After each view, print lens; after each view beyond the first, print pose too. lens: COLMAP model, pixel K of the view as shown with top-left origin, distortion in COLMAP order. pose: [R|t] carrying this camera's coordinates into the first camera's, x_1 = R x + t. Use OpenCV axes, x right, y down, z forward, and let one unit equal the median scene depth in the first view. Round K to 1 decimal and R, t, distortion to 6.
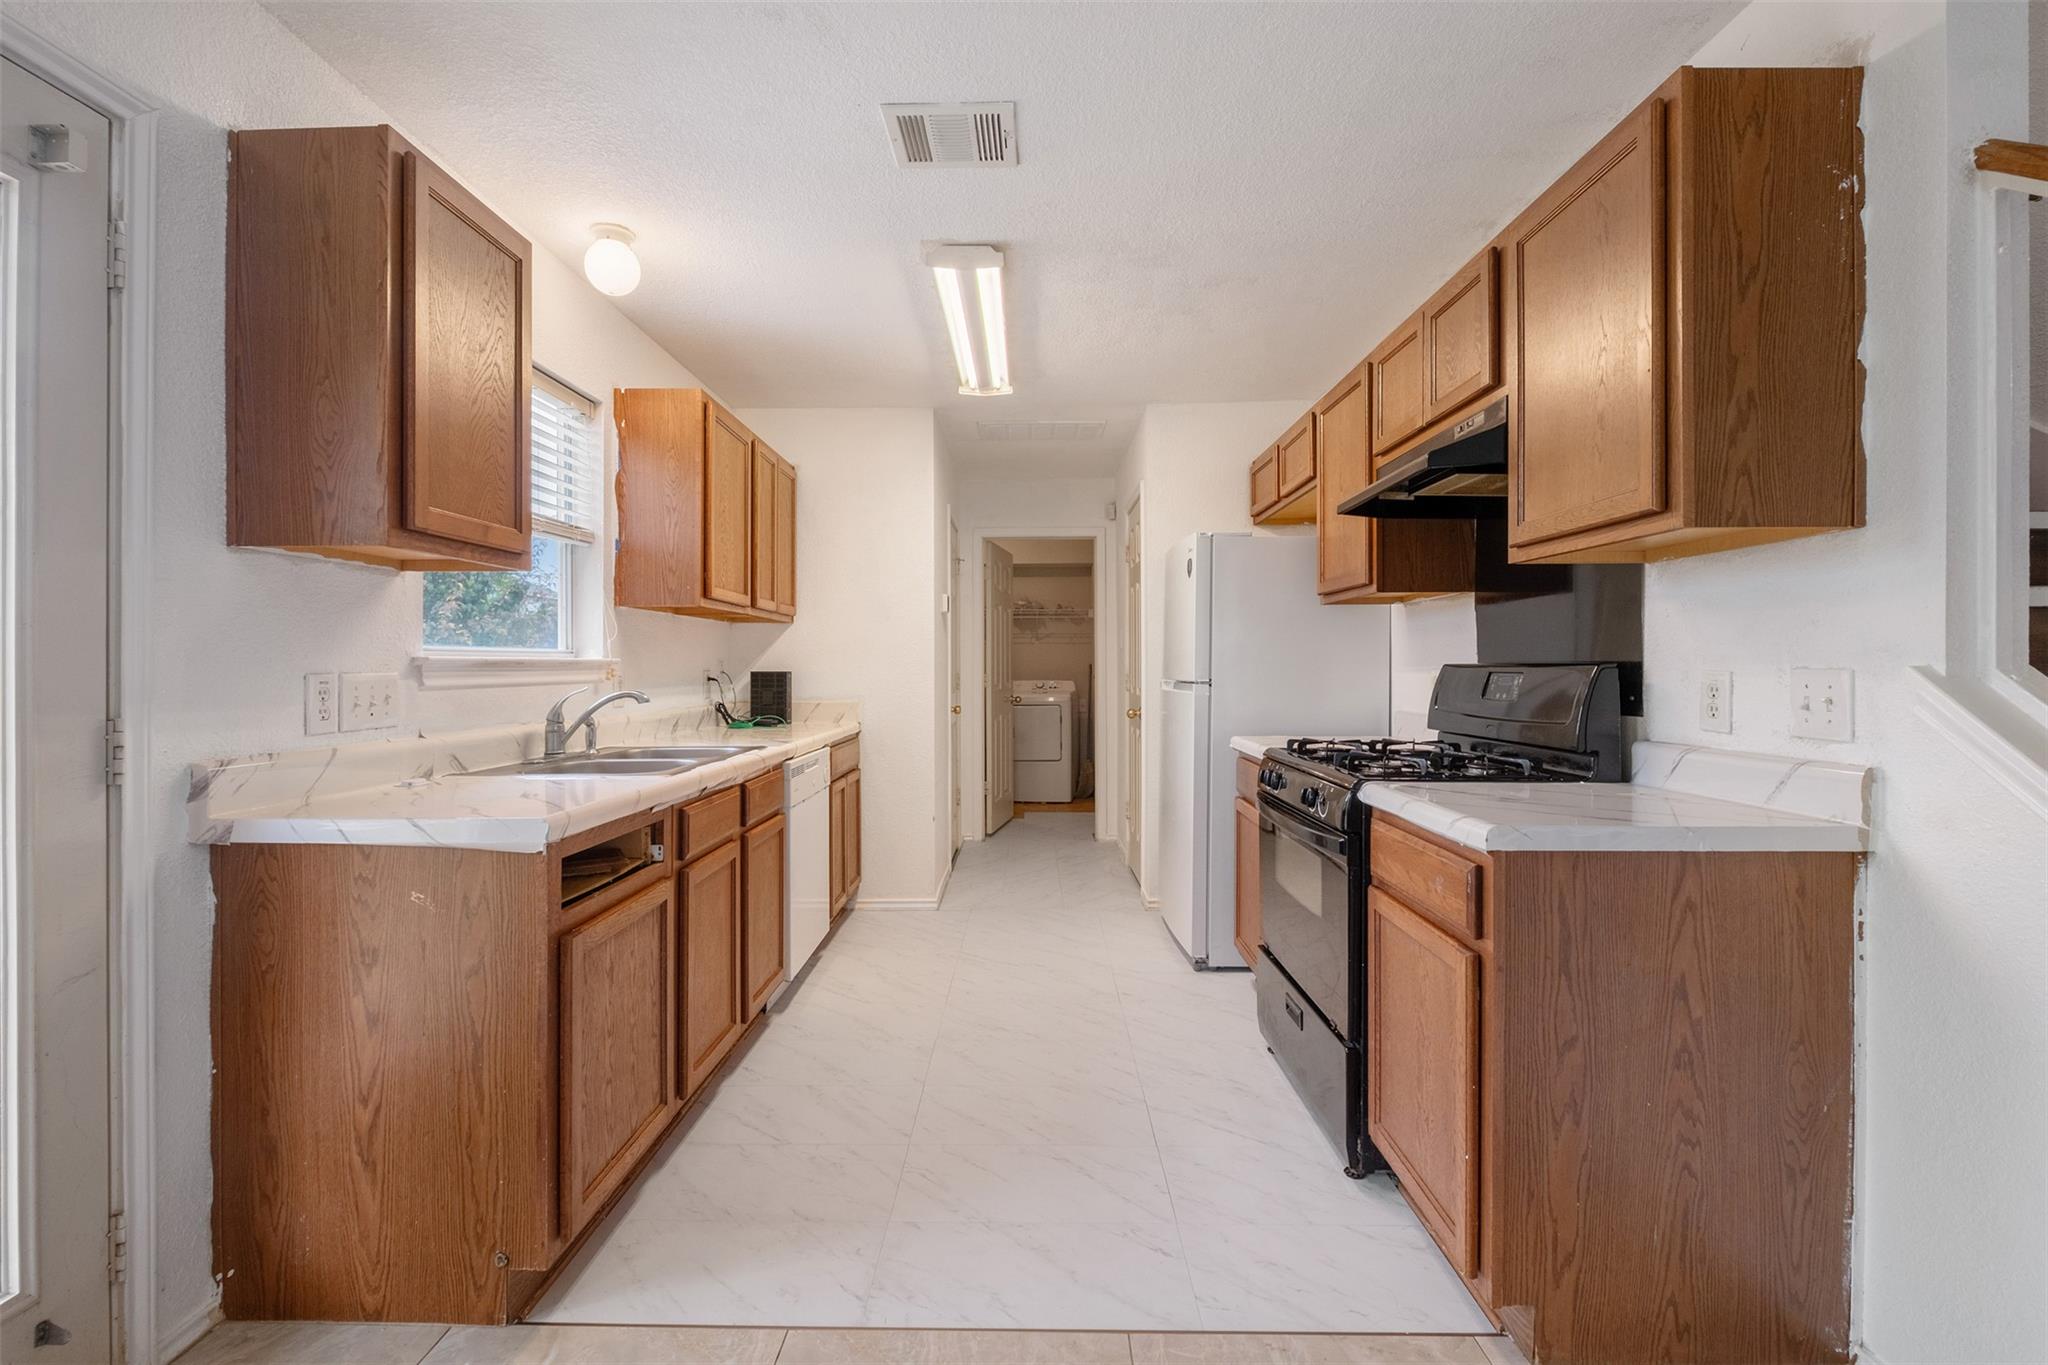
lens RADIAL K [[892.1, 0, 1010.5], [0, 892.1, 669.7], [0, 0, 1]] dist [-0.002517, -0.000482]
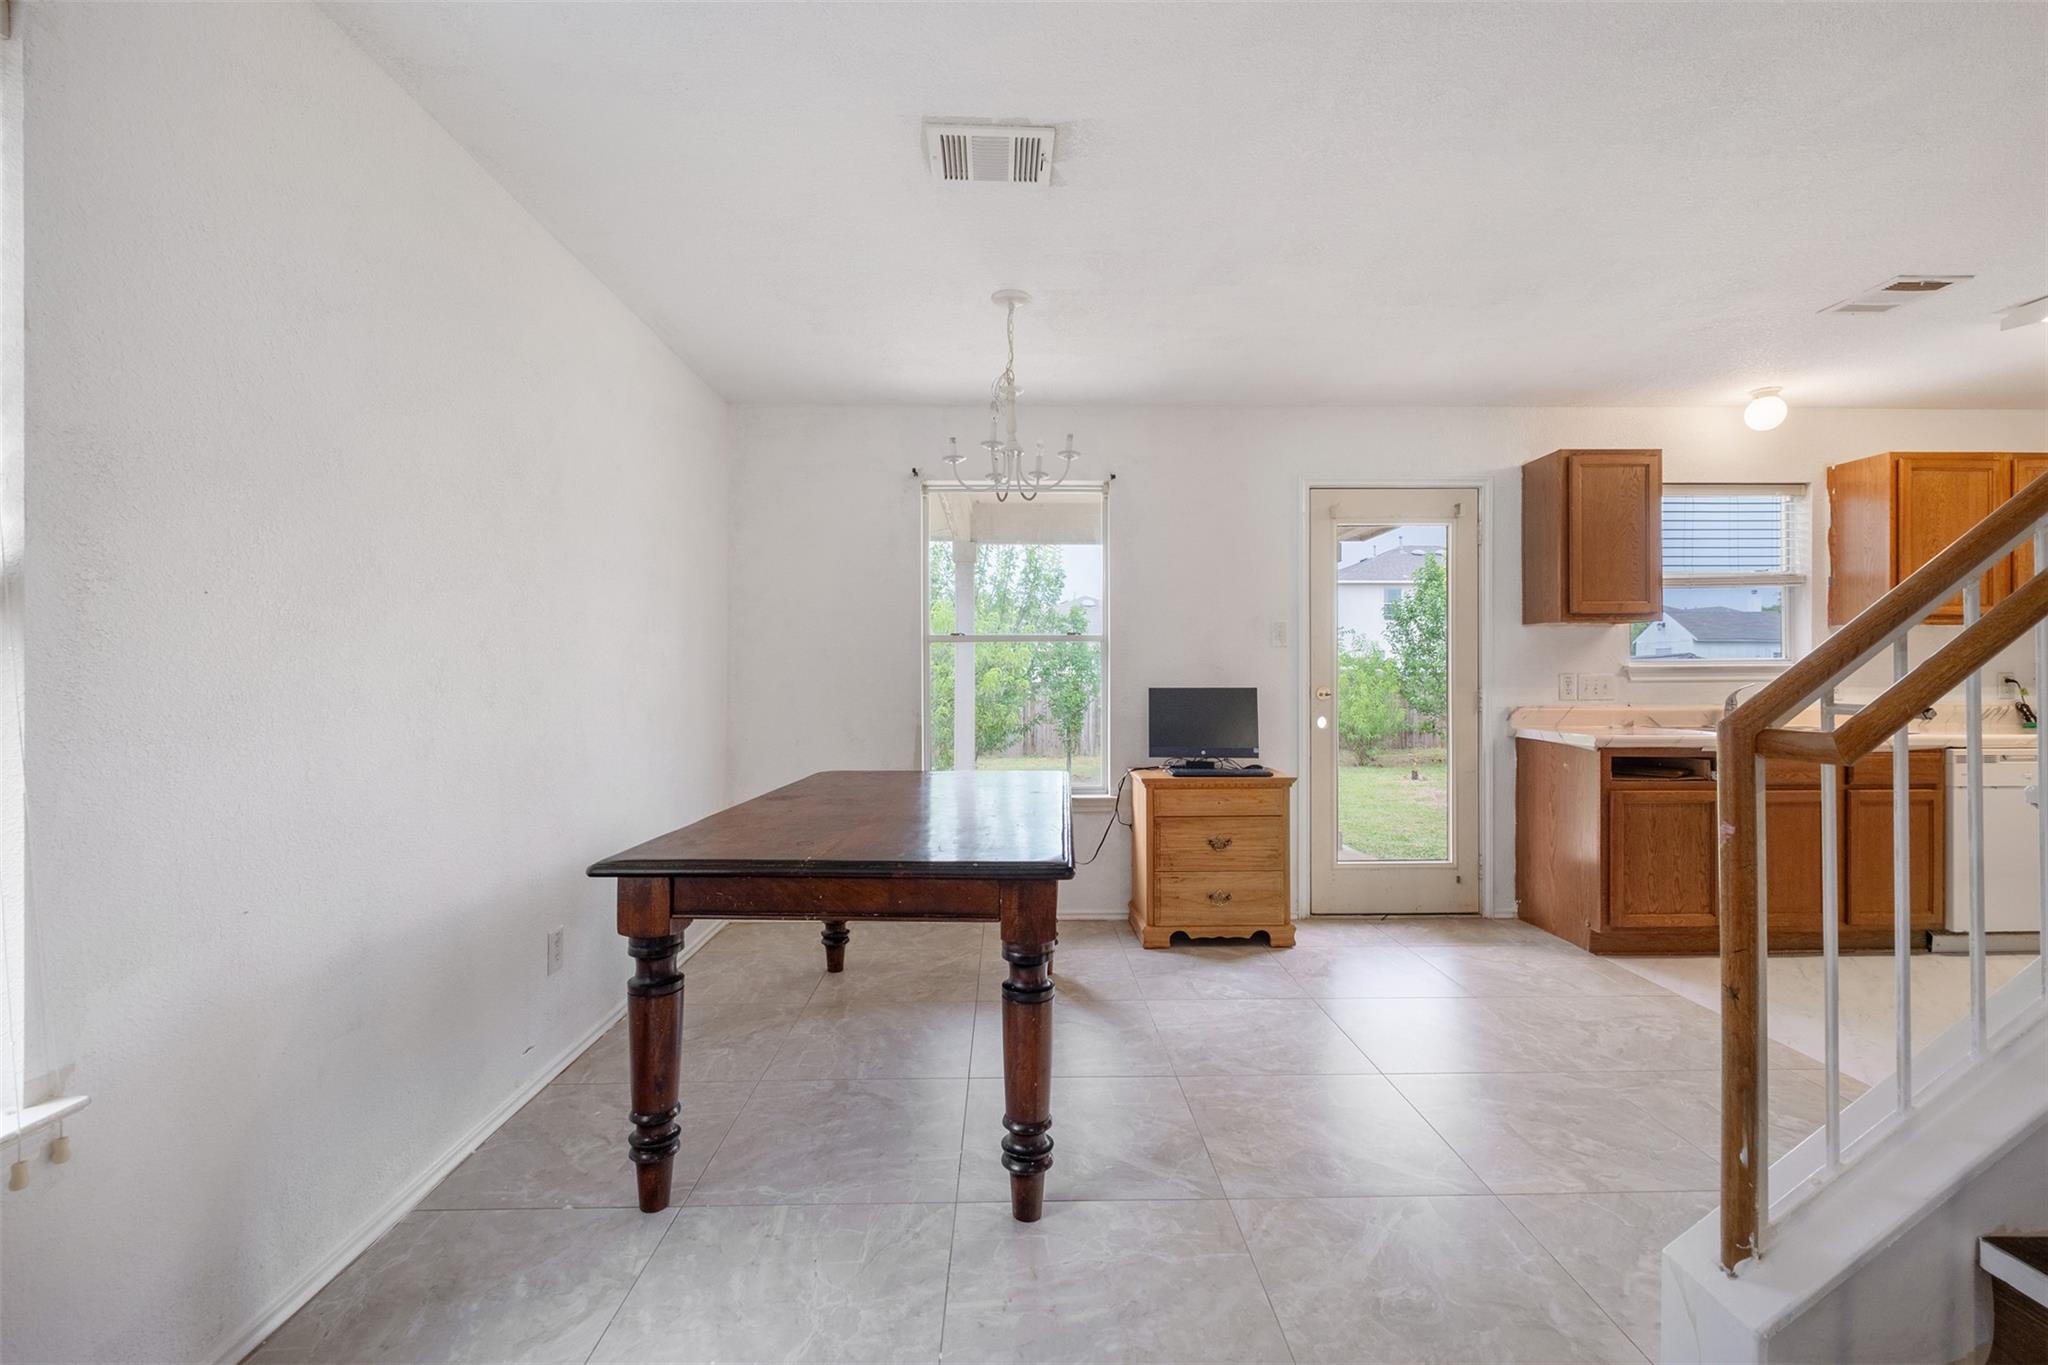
lens RADIAL K [[892.1, 0, 1019.4], [0, 892.1, 676.6], [0, 0, 1]] dist [-0.002517, -0.000482]
pose [[0.040822, 0.002923, -0.999162, 1.648217], [0.002063, 0.999993, 0.003010, 0.001396], [0.999164, -0.002184, 0.040815, -0.571188]]
